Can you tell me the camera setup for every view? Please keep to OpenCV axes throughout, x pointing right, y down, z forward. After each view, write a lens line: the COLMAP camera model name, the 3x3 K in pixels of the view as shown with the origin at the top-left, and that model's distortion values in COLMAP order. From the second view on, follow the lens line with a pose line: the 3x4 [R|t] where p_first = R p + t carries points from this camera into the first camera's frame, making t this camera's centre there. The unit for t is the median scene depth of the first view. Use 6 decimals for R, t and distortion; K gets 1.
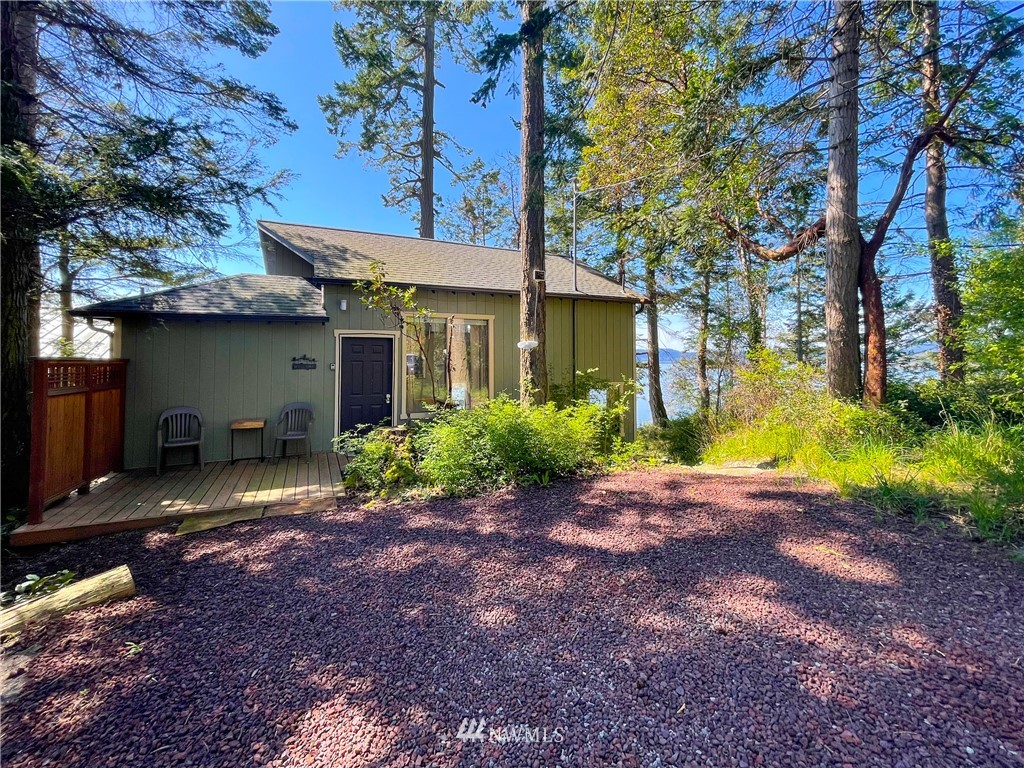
lens RADIAL K [[425.0, 0, 509.5], [0, 425.0, 341.9], [0, 0, 1]] dist [-0.001907, -0.000112]
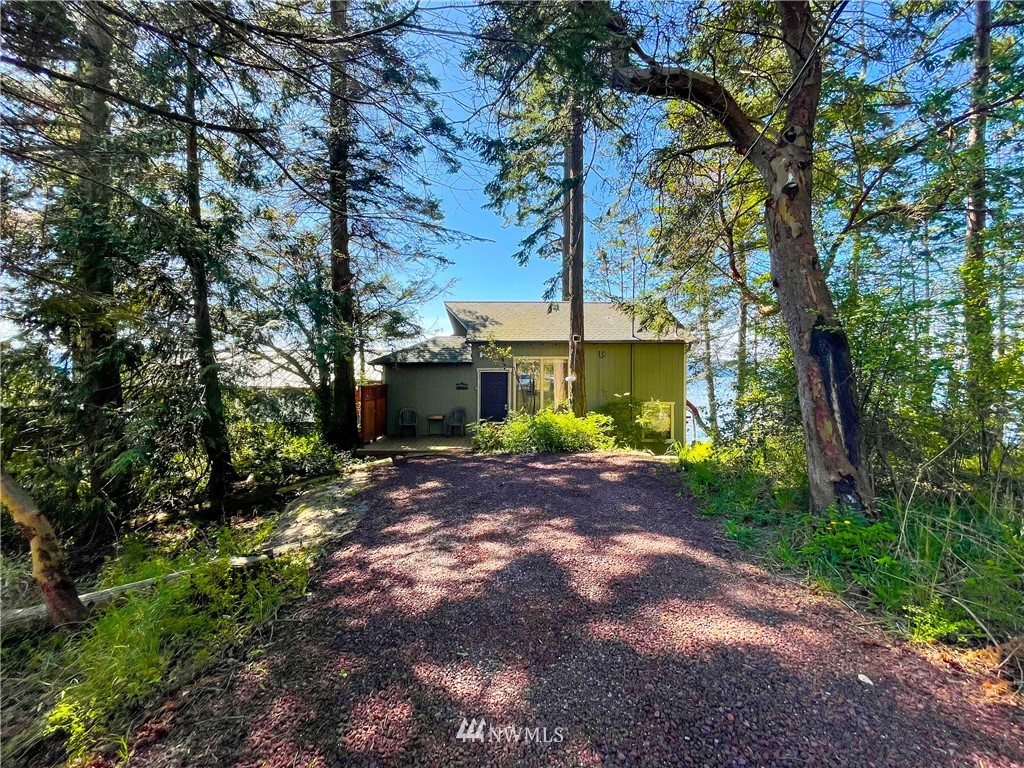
lens RADIAL K [[411.4, 0, 524.3], [0, 411.4, 367.3], [0, 0, 1]] dist [-0.000142, -0.000026]
pose [[0.921002, 0.000907, -0.389556, 0.514413], [0.011318, 0.999513, 0.029086, -0.090636], [0.389393, -0.031197, 0.920543, -0.604700]]
